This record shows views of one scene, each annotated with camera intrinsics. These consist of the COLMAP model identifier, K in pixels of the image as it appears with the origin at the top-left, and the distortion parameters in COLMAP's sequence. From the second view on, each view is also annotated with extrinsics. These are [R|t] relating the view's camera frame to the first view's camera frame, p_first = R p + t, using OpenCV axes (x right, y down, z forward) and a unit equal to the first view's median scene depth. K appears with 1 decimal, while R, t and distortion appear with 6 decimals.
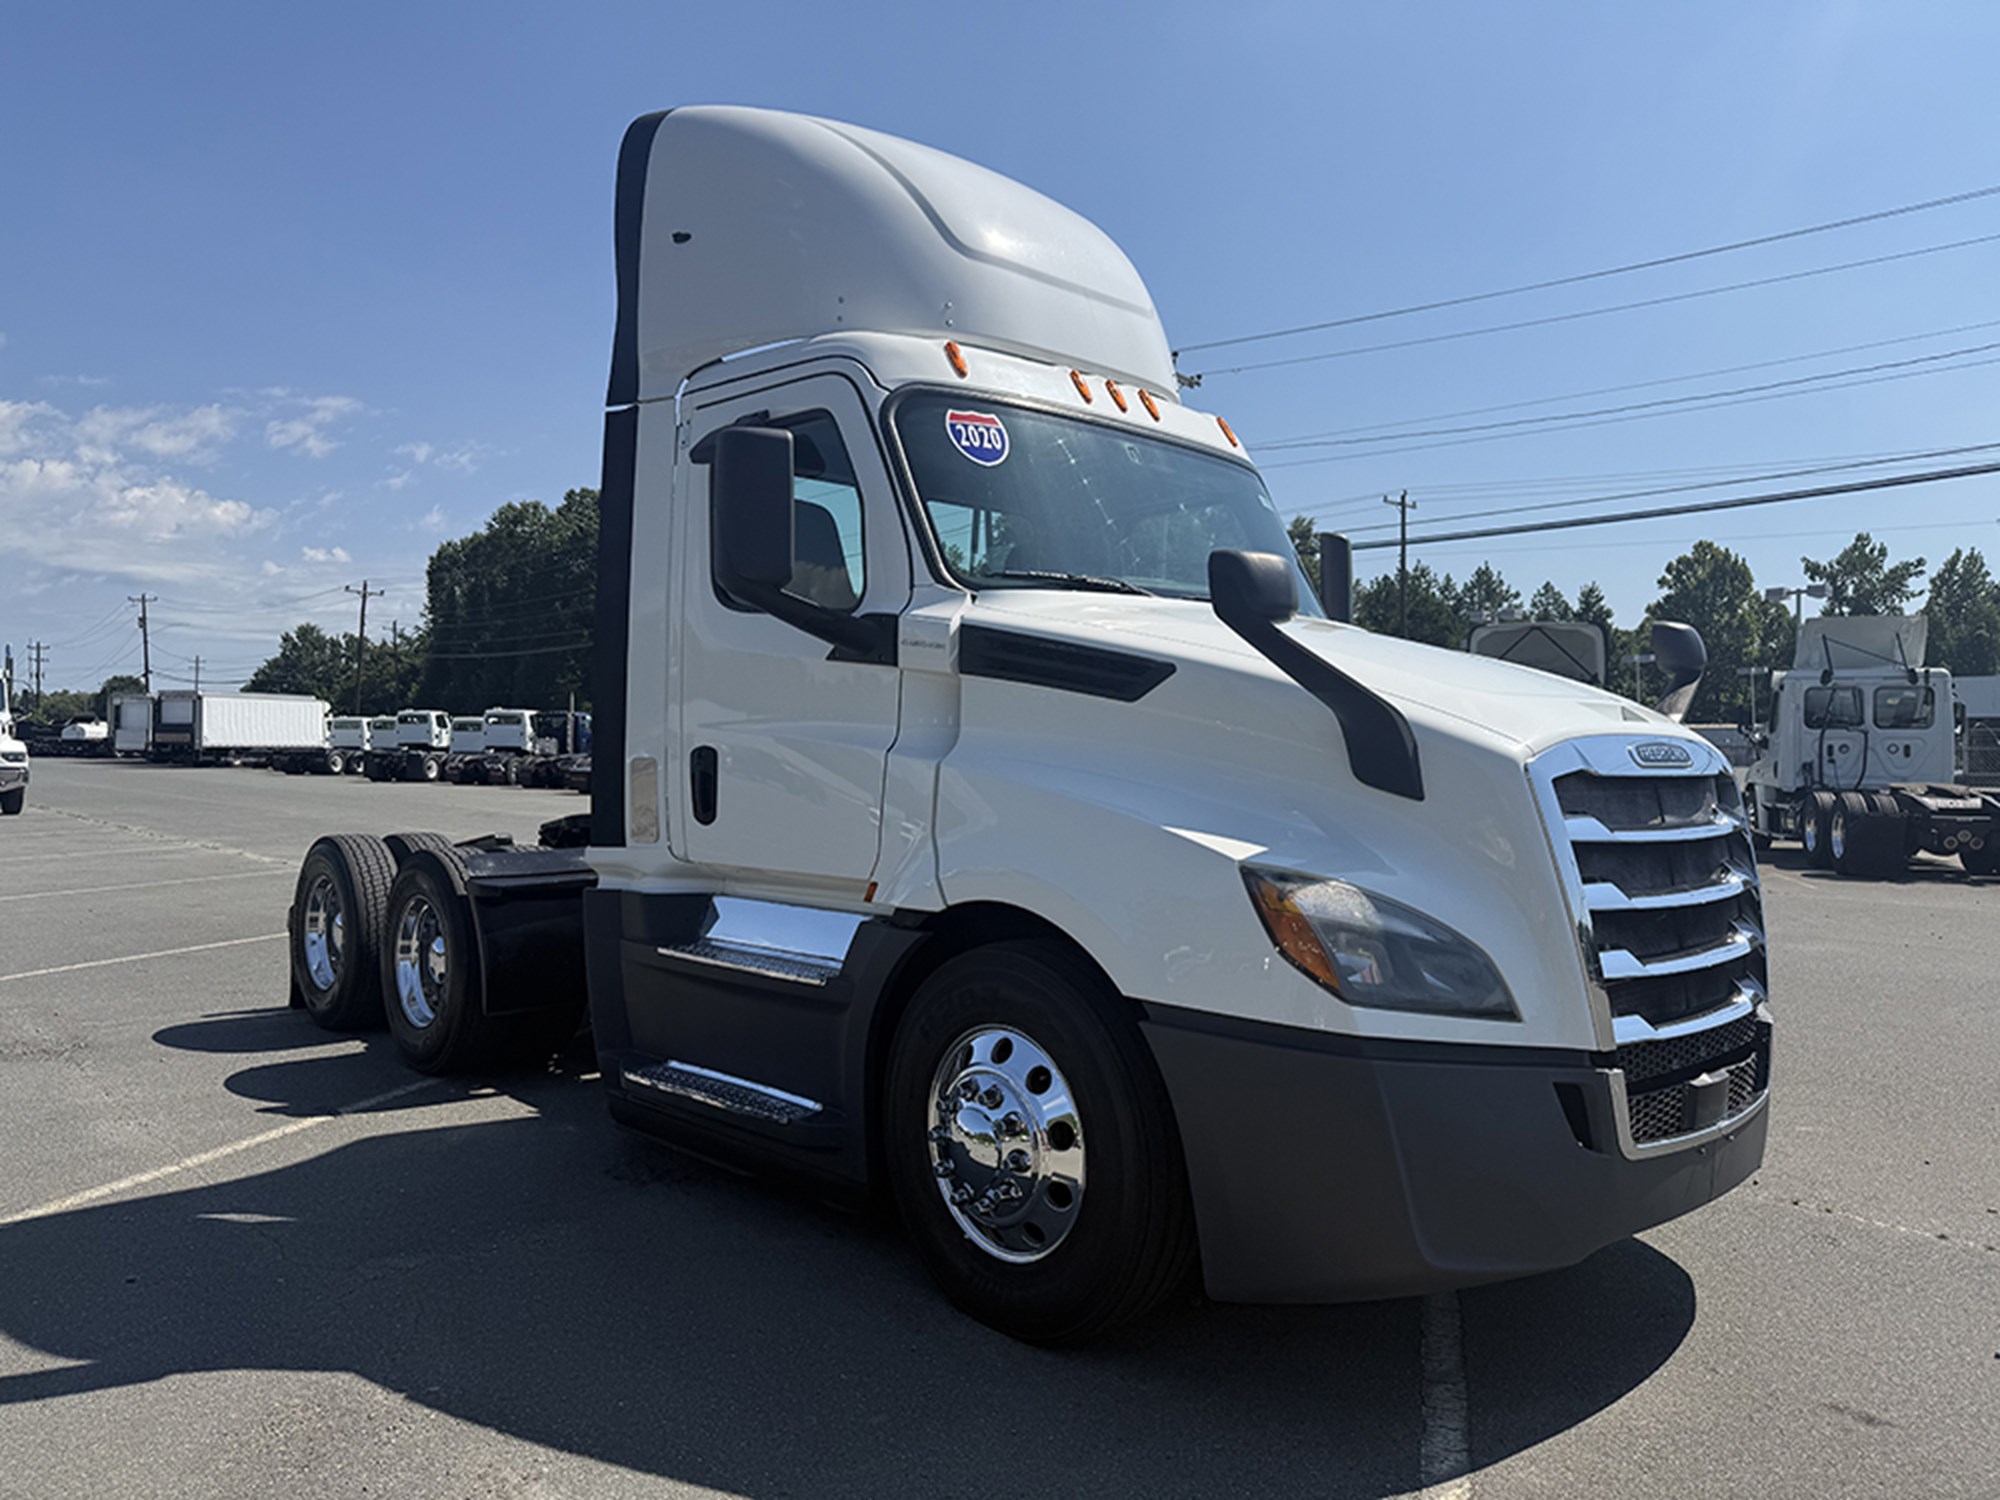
lens RADIAL K [[1395.6, 0, 1006.1], [0, 1395.6, 760.2], [0, 0, 1]] dist [0.043246, -0.050147]
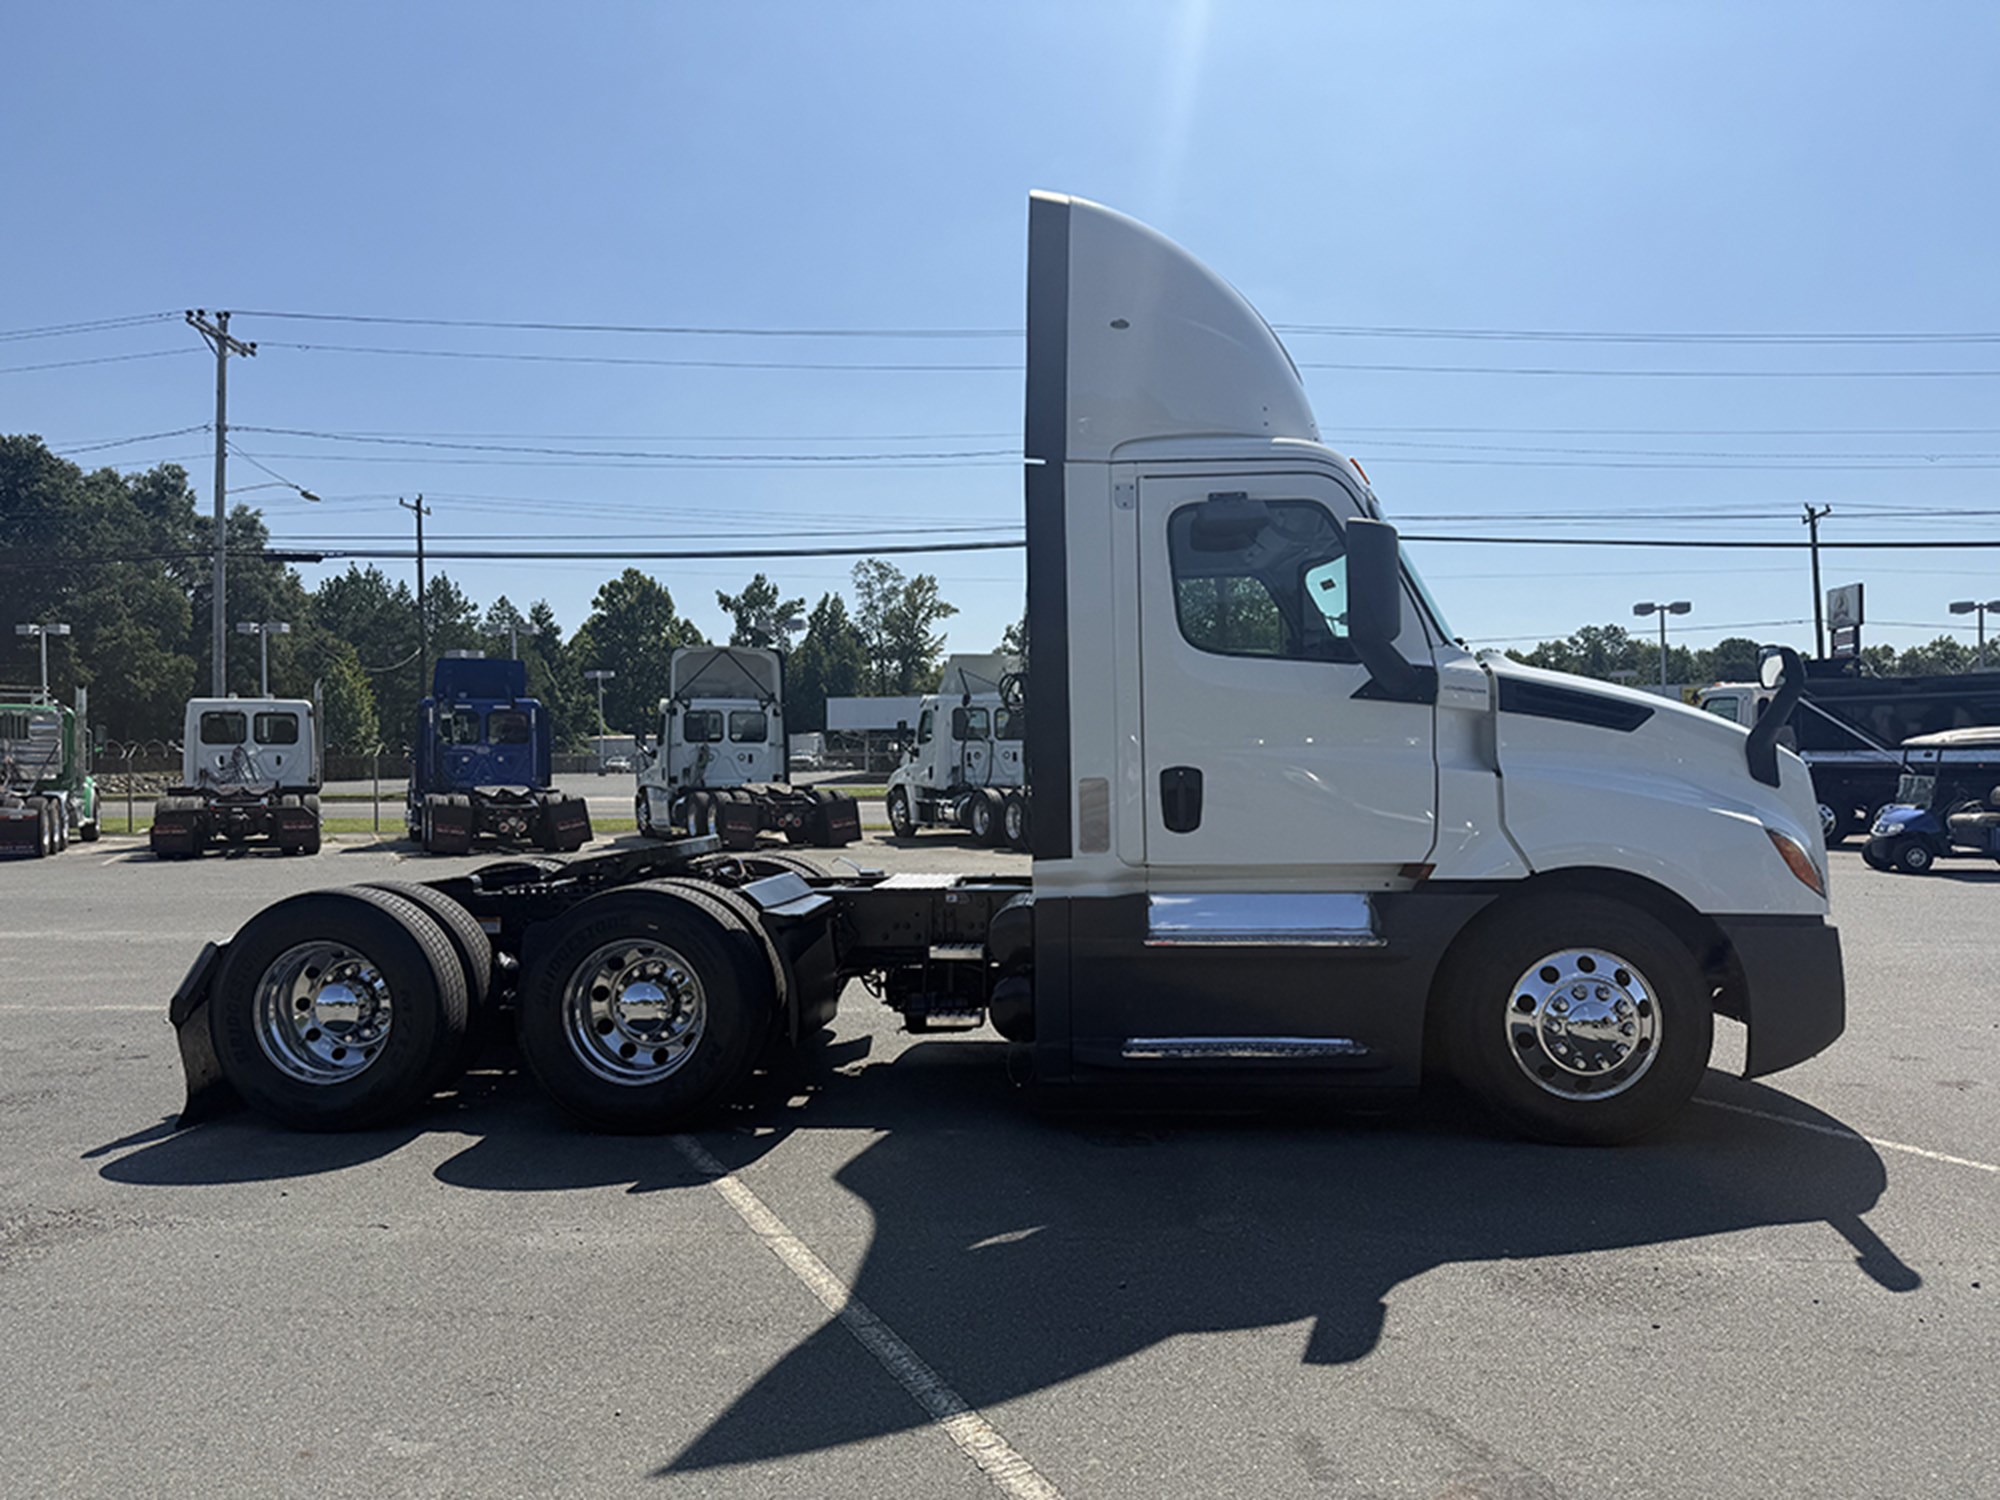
lens RADIAL K [[1395.6, 0, 998.9], [0, 1395.6, 753.4], [0, 0, 1]] dist [0.043246, -0.050147]
pose [[0.730576, -0.010538, 0.682750, -0.054711], [0.018976, 0.999808, -0.004874, -0.000852], [-0.682568, 0.016516, 0.730636, 0.011860]]
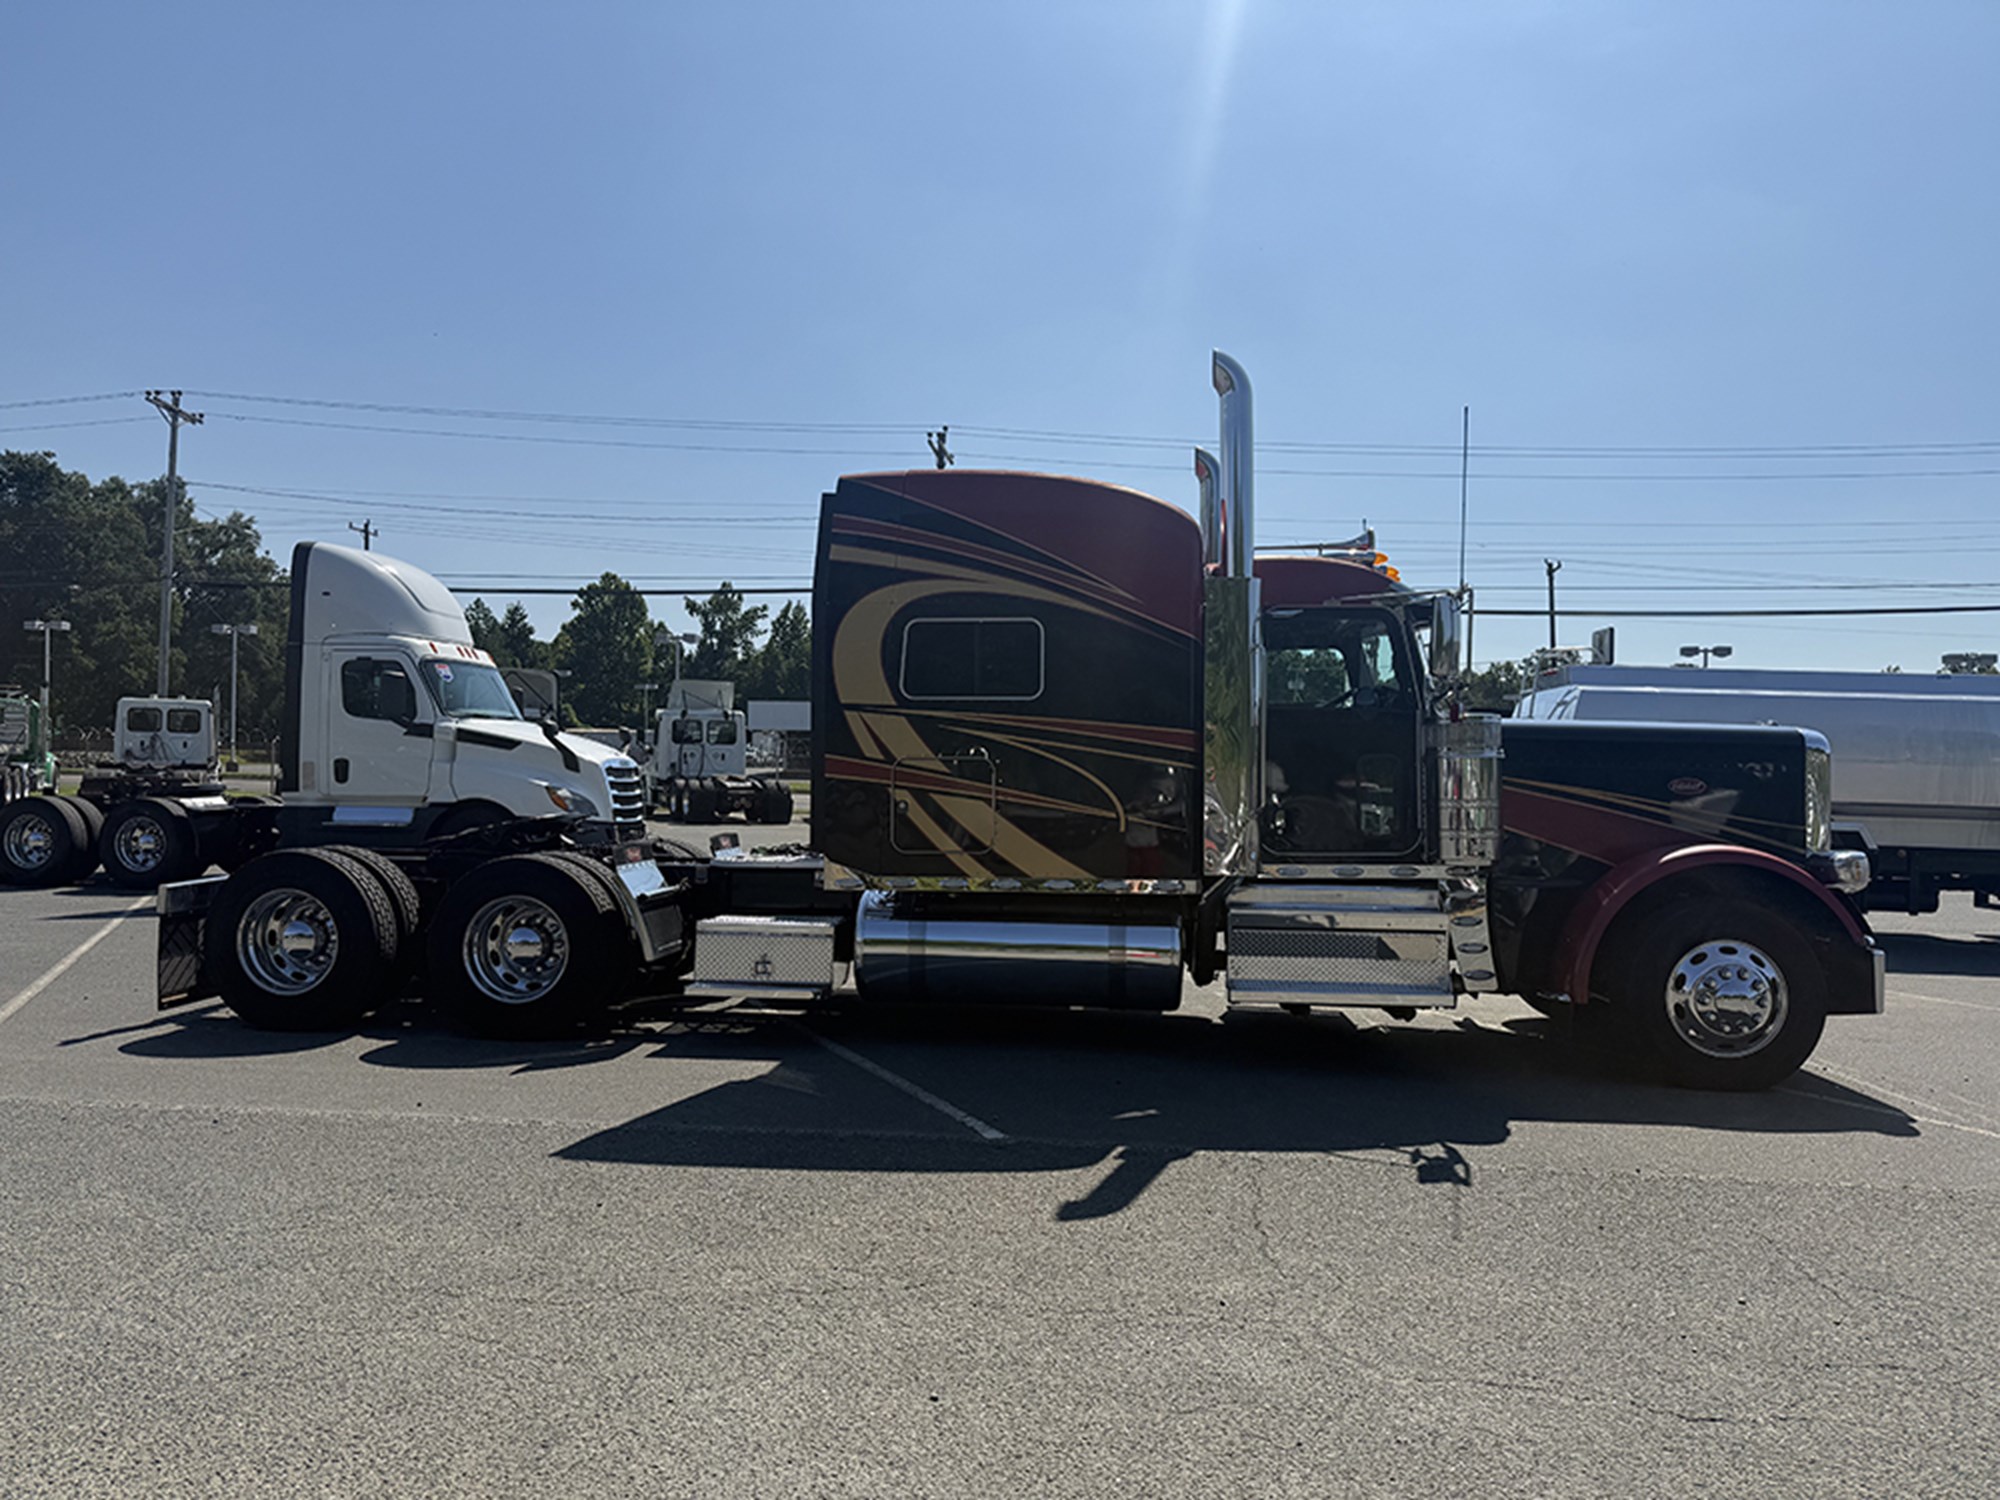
lens RADIAL K [[1395.6, 0, 1007.6], [0, 1395.6, 751.9], [0, 0, 1]] dist [0.043246, -0.050147]
pose [[0.738031, 0.010559, 0.674685, -0.060933], [-0.007905, 0.999944, -0.007002, -0.000676], [-0.674721, -0.000166, 0.738073, -0.115756]]
